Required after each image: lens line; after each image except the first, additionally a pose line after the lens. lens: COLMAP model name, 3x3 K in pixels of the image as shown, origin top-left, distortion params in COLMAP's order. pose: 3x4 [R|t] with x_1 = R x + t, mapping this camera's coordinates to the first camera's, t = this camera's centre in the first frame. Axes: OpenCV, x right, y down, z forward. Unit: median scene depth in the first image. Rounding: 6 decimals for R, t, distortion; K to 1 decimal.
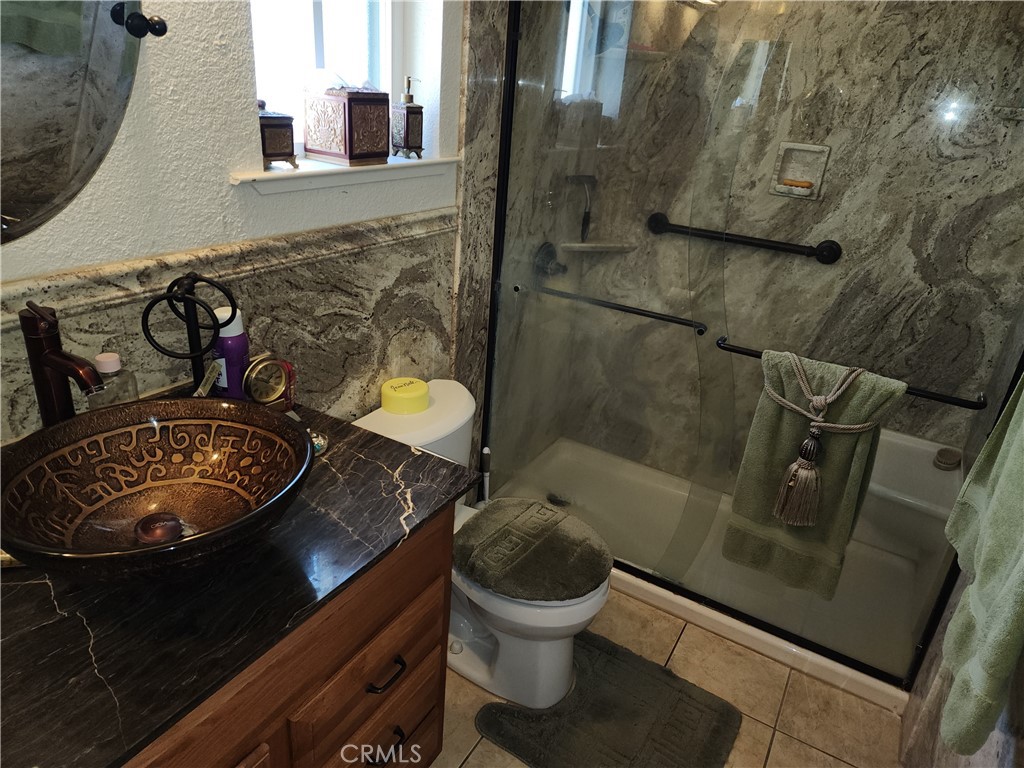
lens RADIAL K [[679.4, 0, 517.0], [0, 679.4, 378.4], [0, 0, 1]] dist [0.075050, -0.068016]
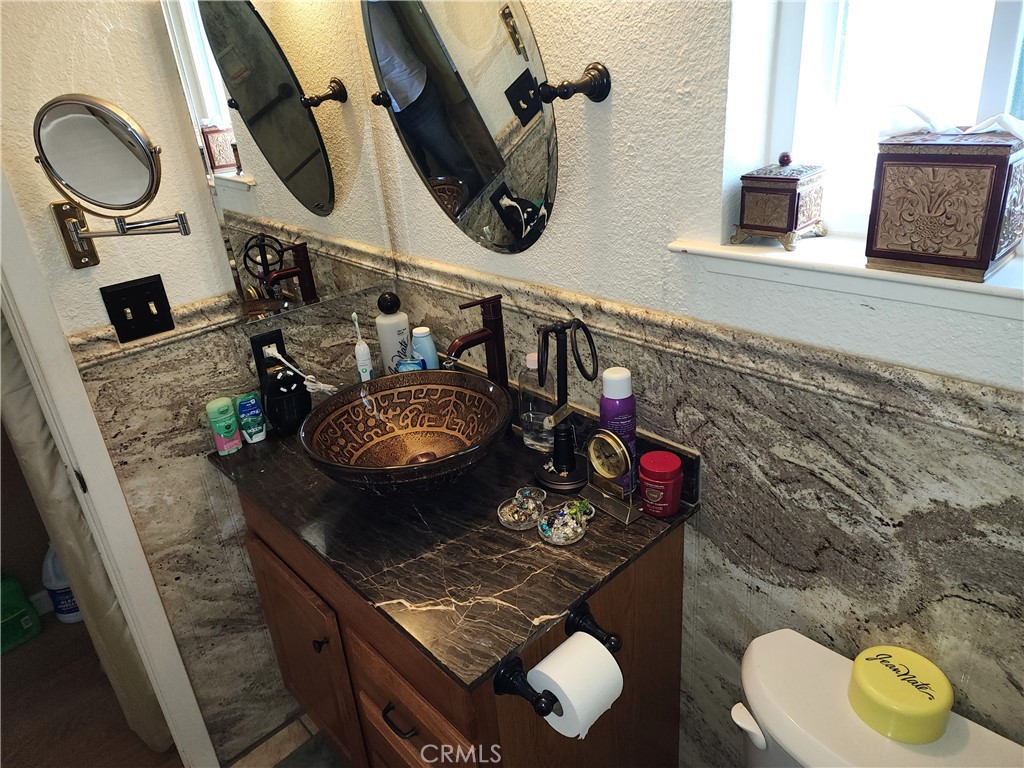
lens RADIAL K [[679.4, 0, 517.0], [0, 679.4, 378.4], [0, 0, 1]] dist [0.075050, -0.068016]
pose [[-0.285633, 0.336801, -0.897206, 0.407429], [-0.337720, 0.840776, 0.423133, -0.386064], [0.896861, 0.423865, -0.126409, 0.869783]]
